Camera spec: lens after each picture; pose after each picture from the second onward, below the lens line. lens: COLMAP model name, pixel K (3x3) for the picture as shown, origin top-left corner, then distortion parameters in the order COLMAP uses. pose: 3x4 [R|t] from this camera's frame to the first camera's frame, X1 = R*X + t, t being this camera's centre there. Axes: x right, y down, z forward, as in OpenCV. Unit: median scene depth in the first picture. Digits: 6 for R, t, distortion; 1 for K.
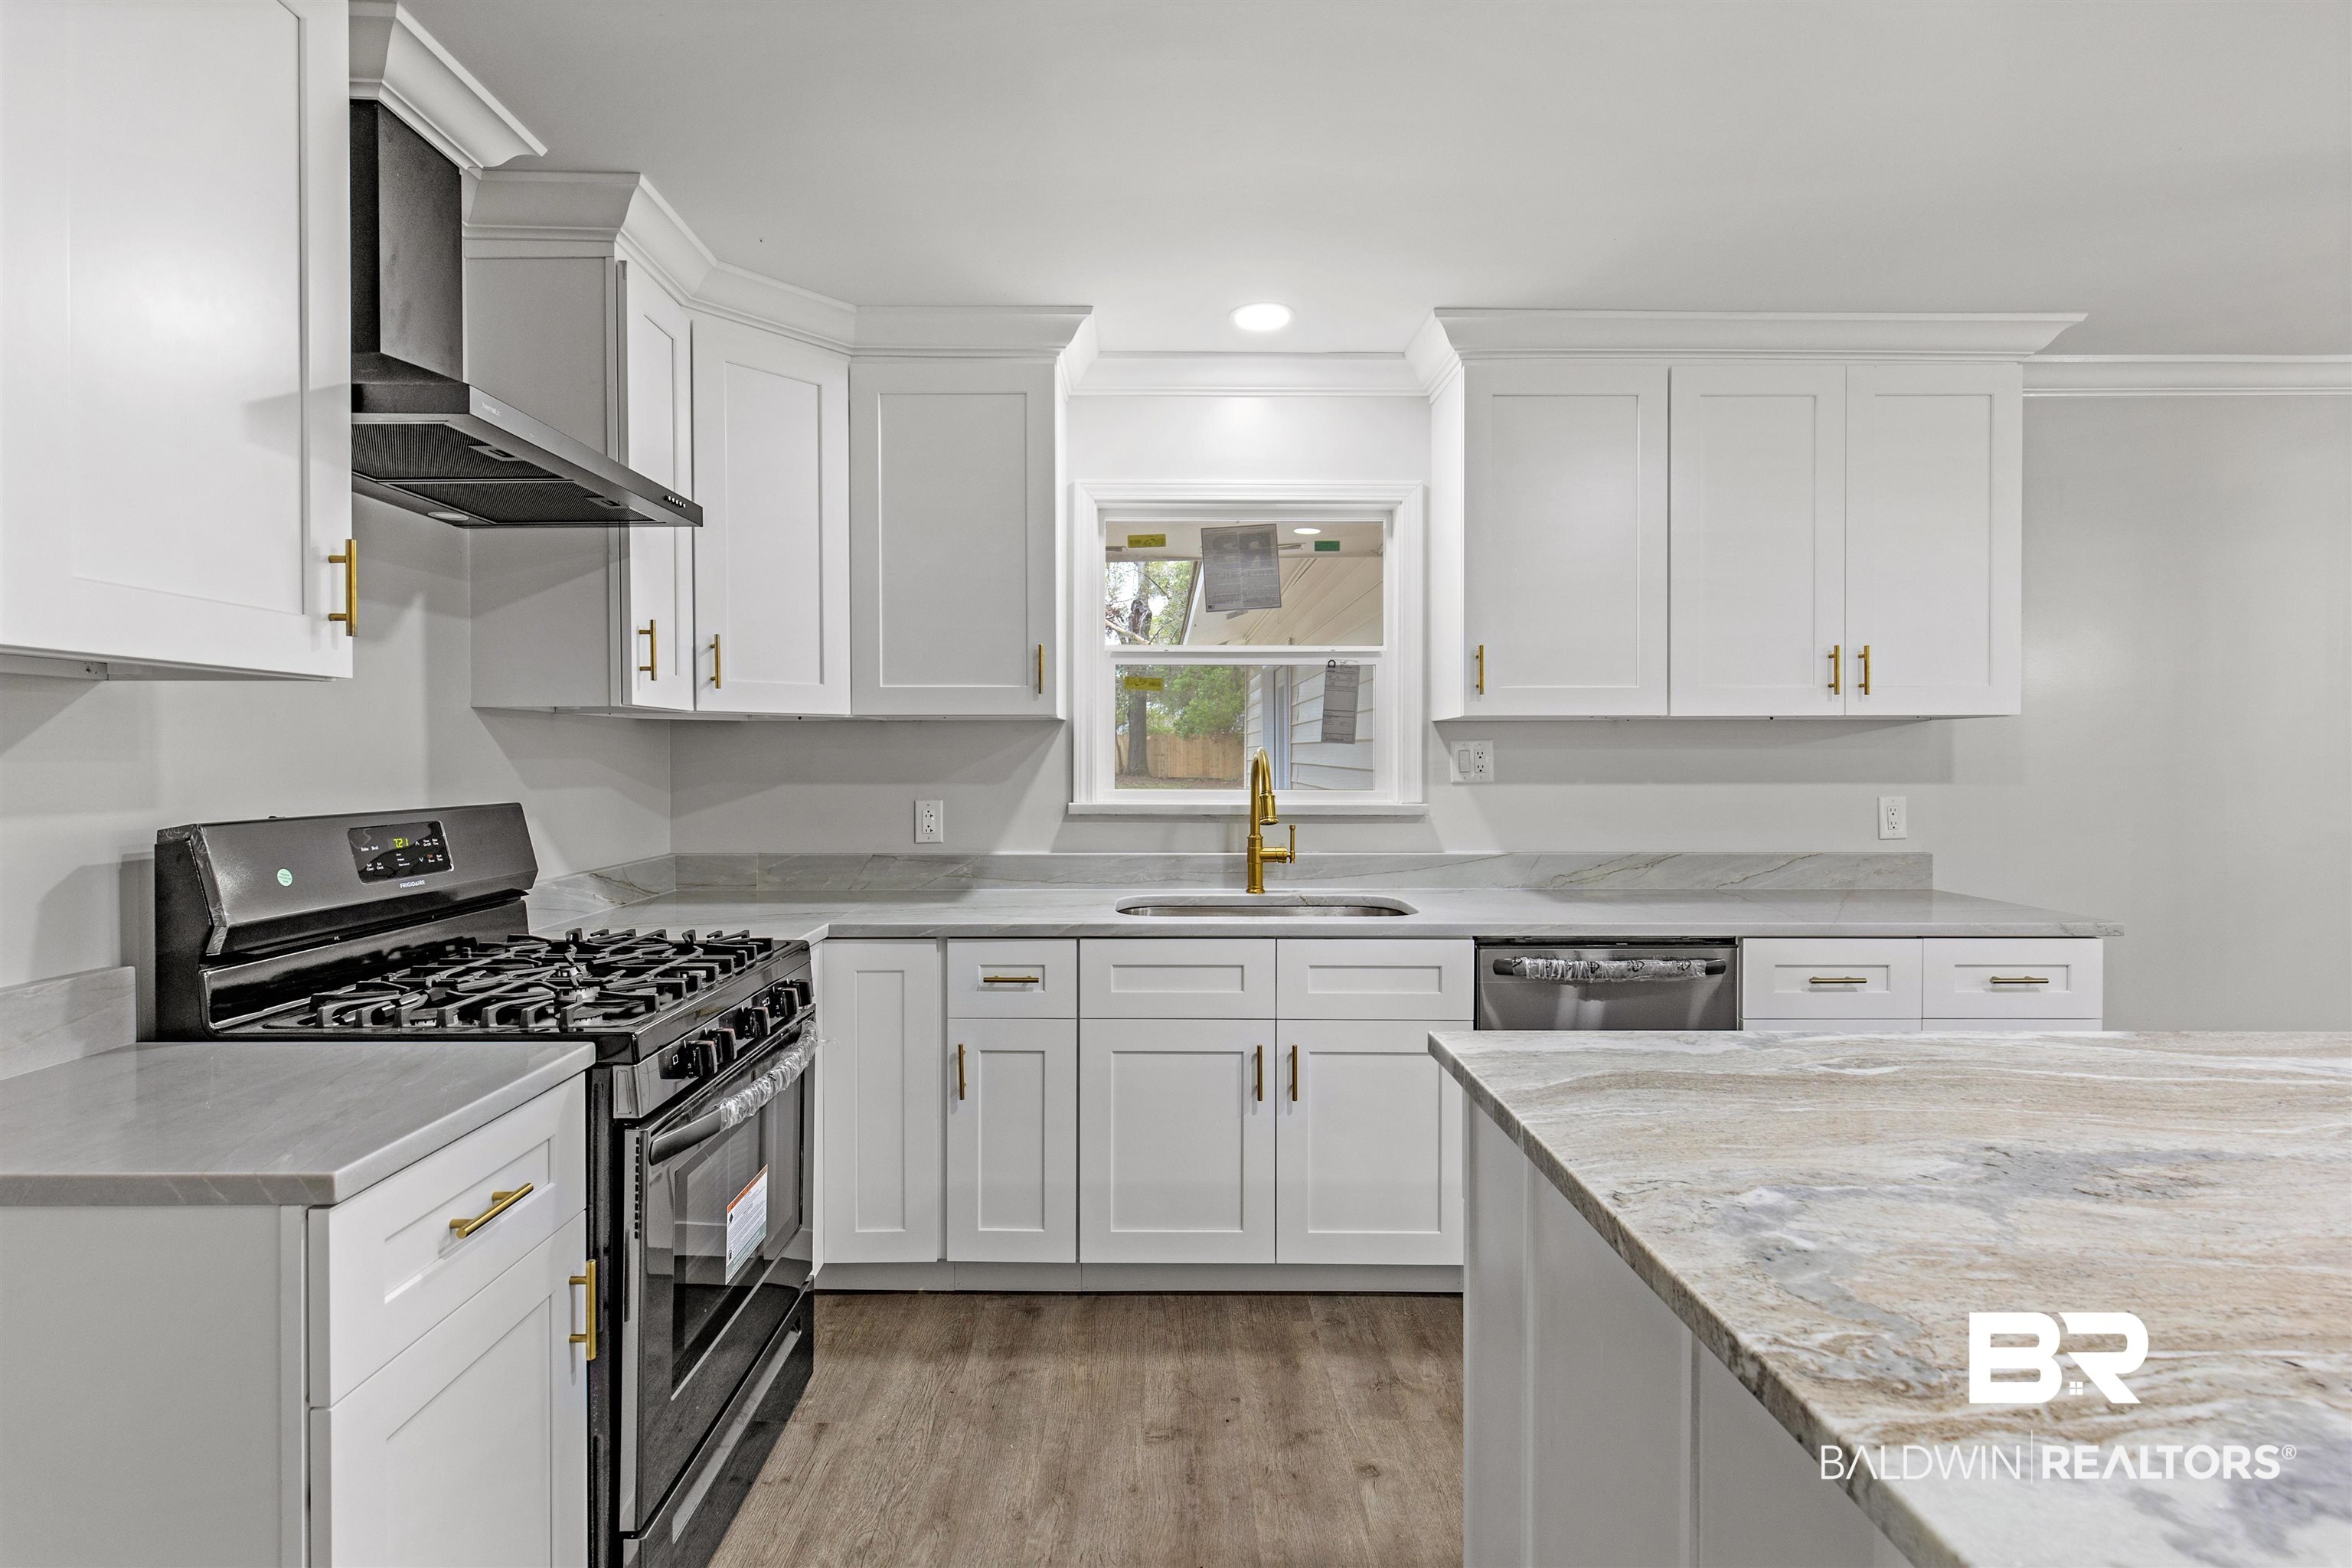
lens RADIAL K [[1072.5, 0, 1172.5], [0, 1072.5, 779.0], [0, 0, 1]] dist [-0.003255, -0.000431]
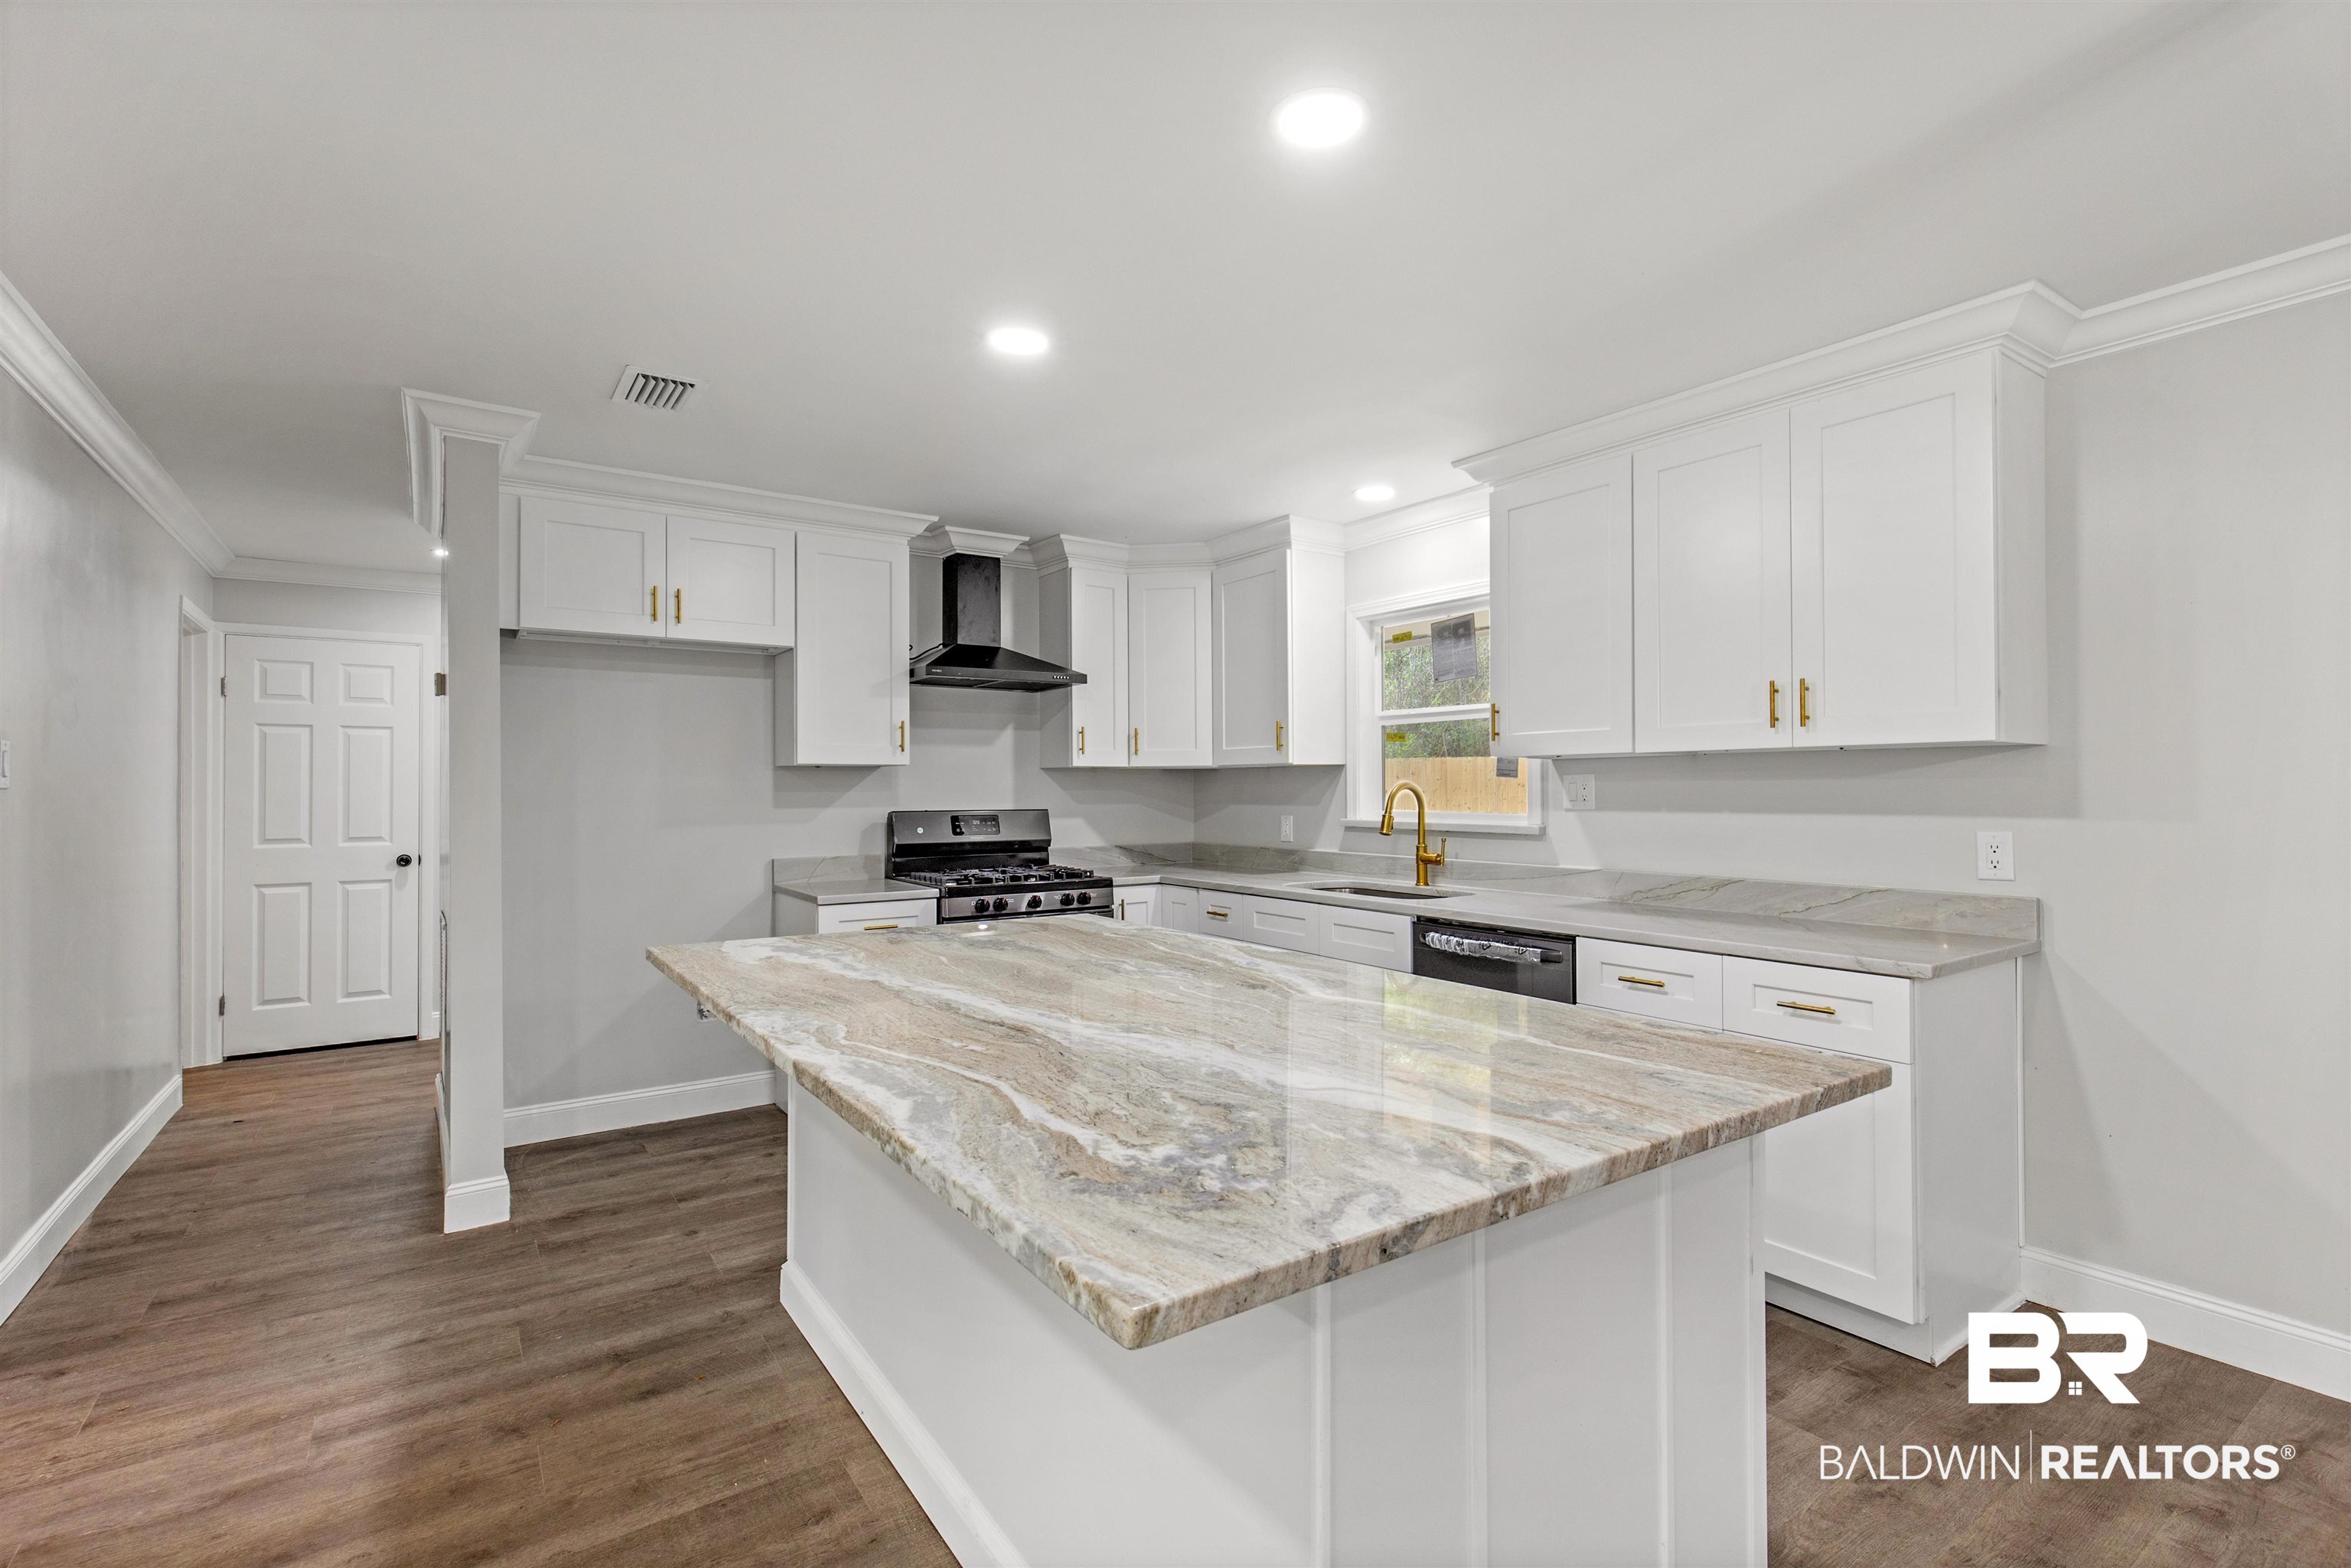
lens RADIAL K [[1072.0, 0, 1179.7], [0, 1072.0, 793.3], [0, 0, 1]] dist [-0.003255, -0.000431]
pose [[0.569309, 0.002597, -0.822119, 1.108974], [-0.012784, 0.999902, -0.005694, -0.002072], [0.822024, 0.013752, 0.569287, -0.061751]]
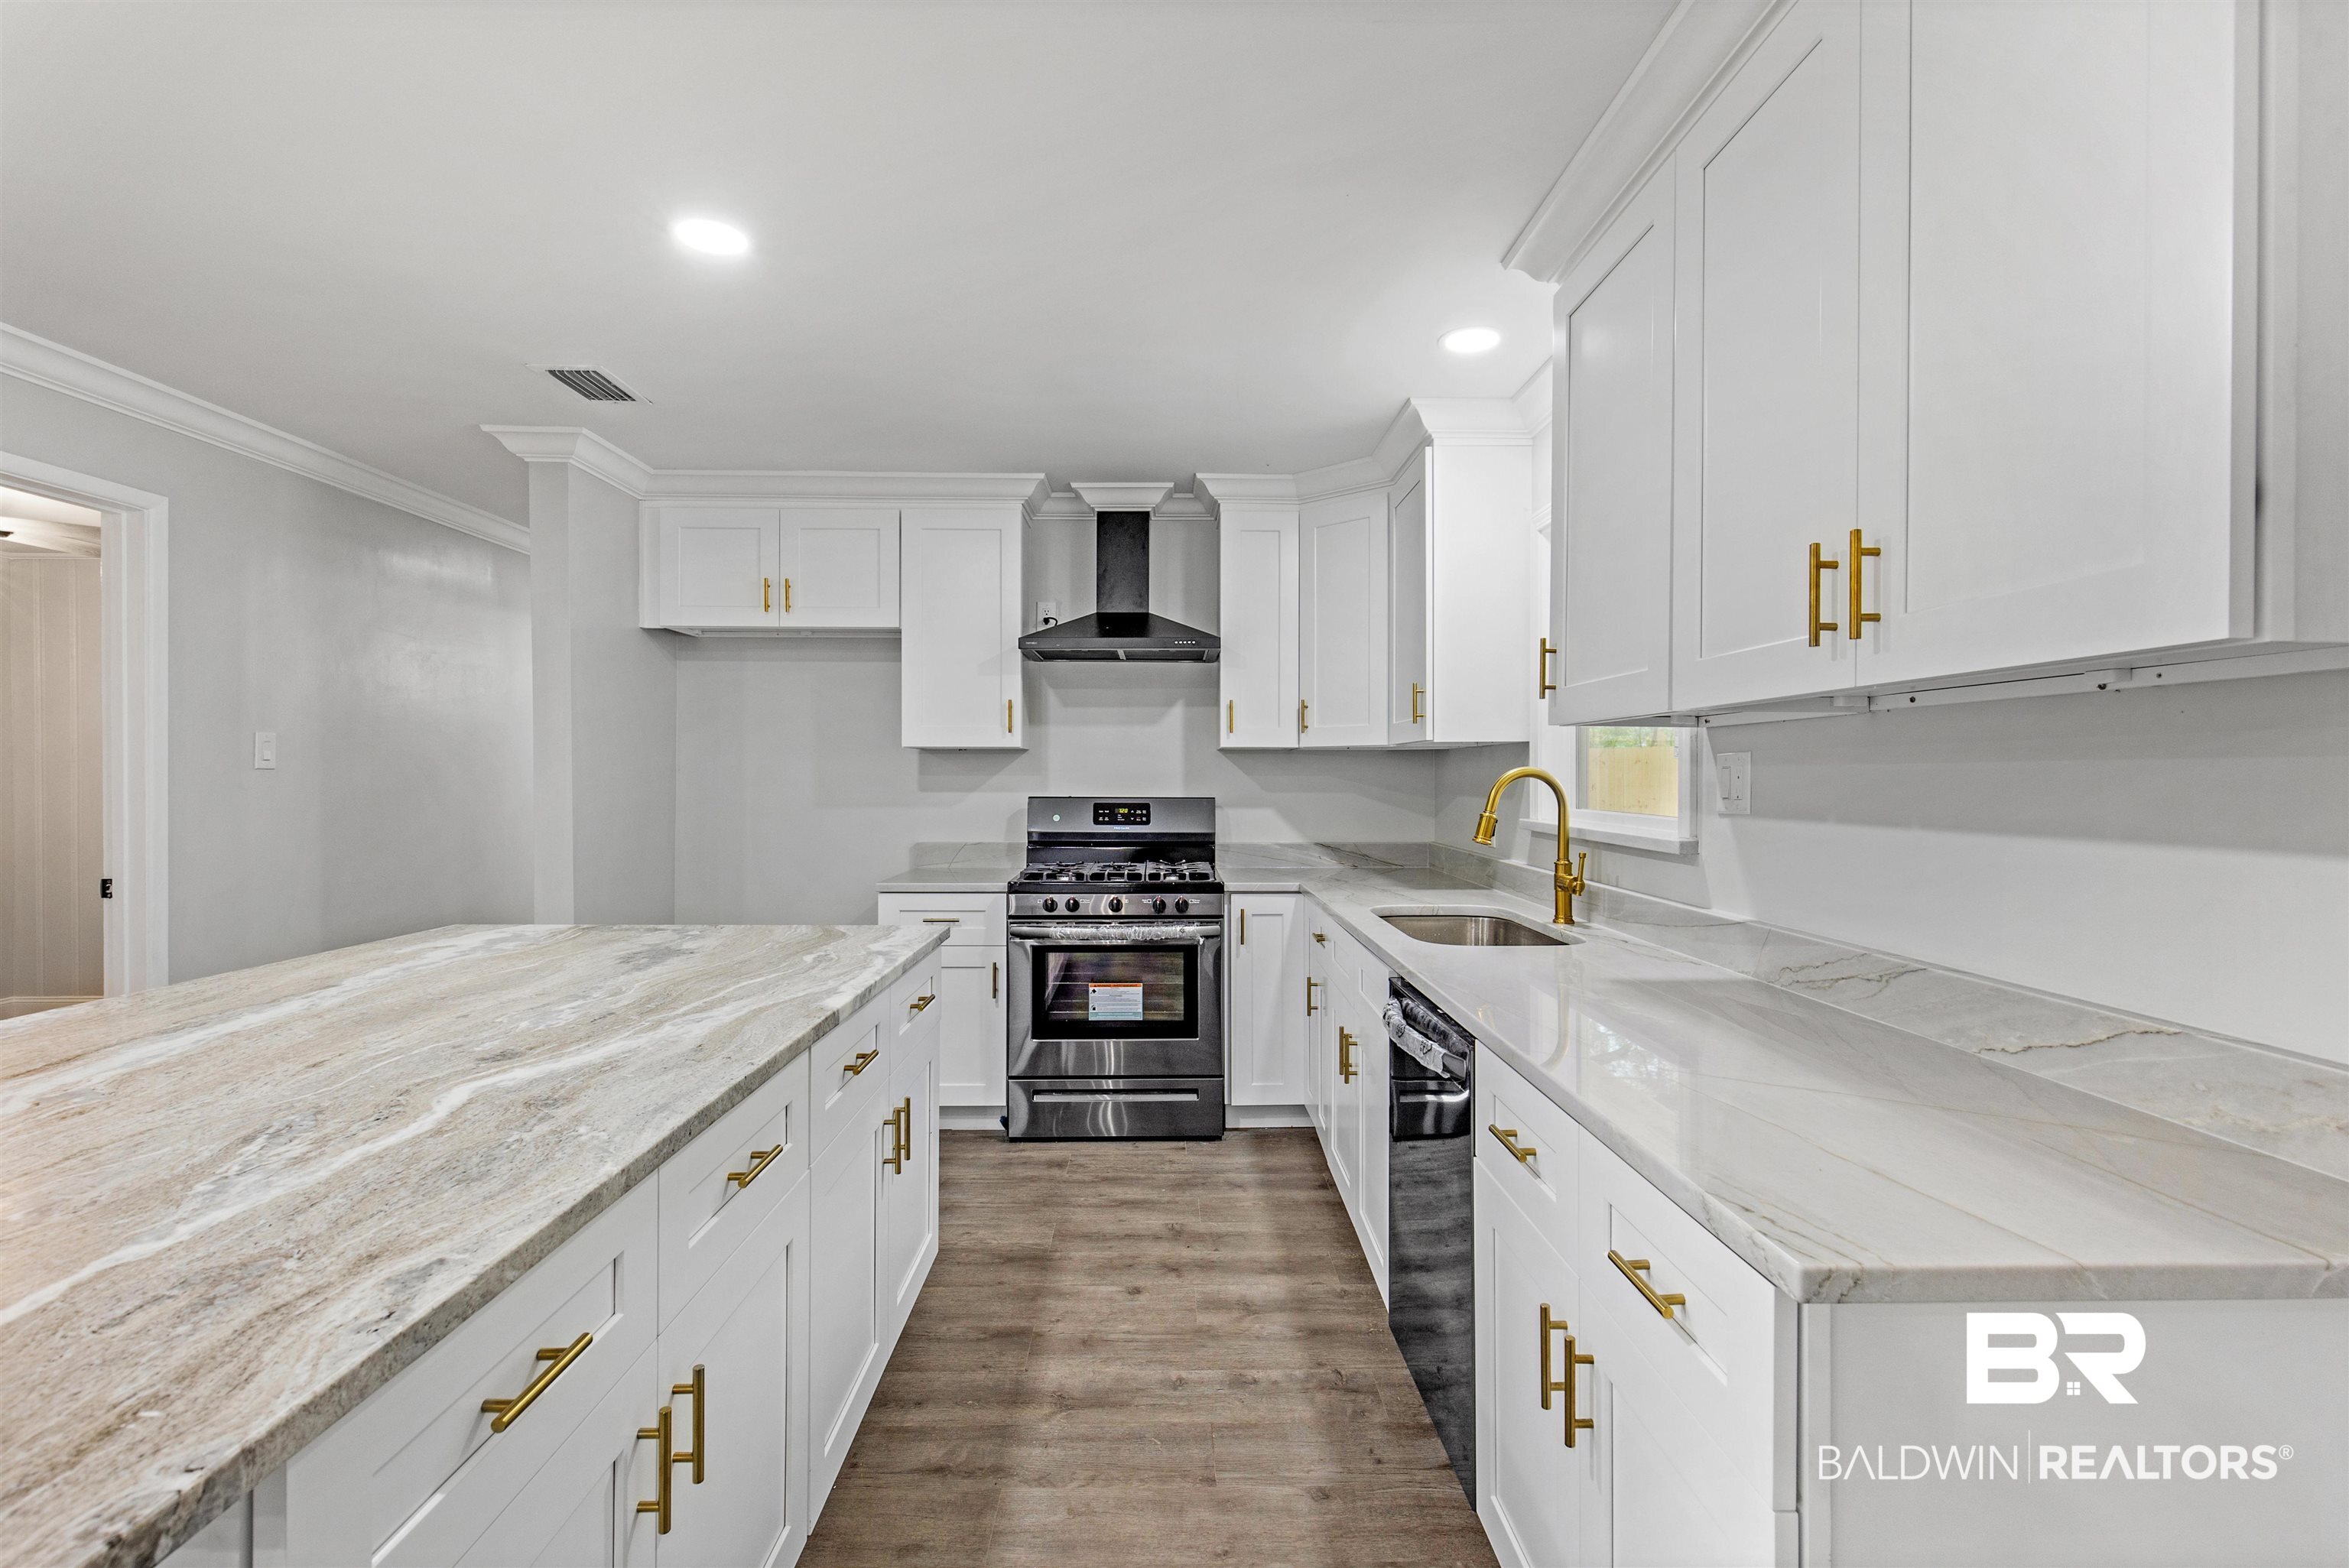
lens RADIAL K [[1071.0, 0, 1188.6], [0, 1071.0, 792.6], [0, 0, 1]] dist [-0.003255, -0.000431]
pose [[0.024716, 0.017385, -0.999543, 1.051091], [-0.022571, 0.999604, 0.016828, -0.015167], [0.999440, 0.022144, 0.025098, 0.688805]]
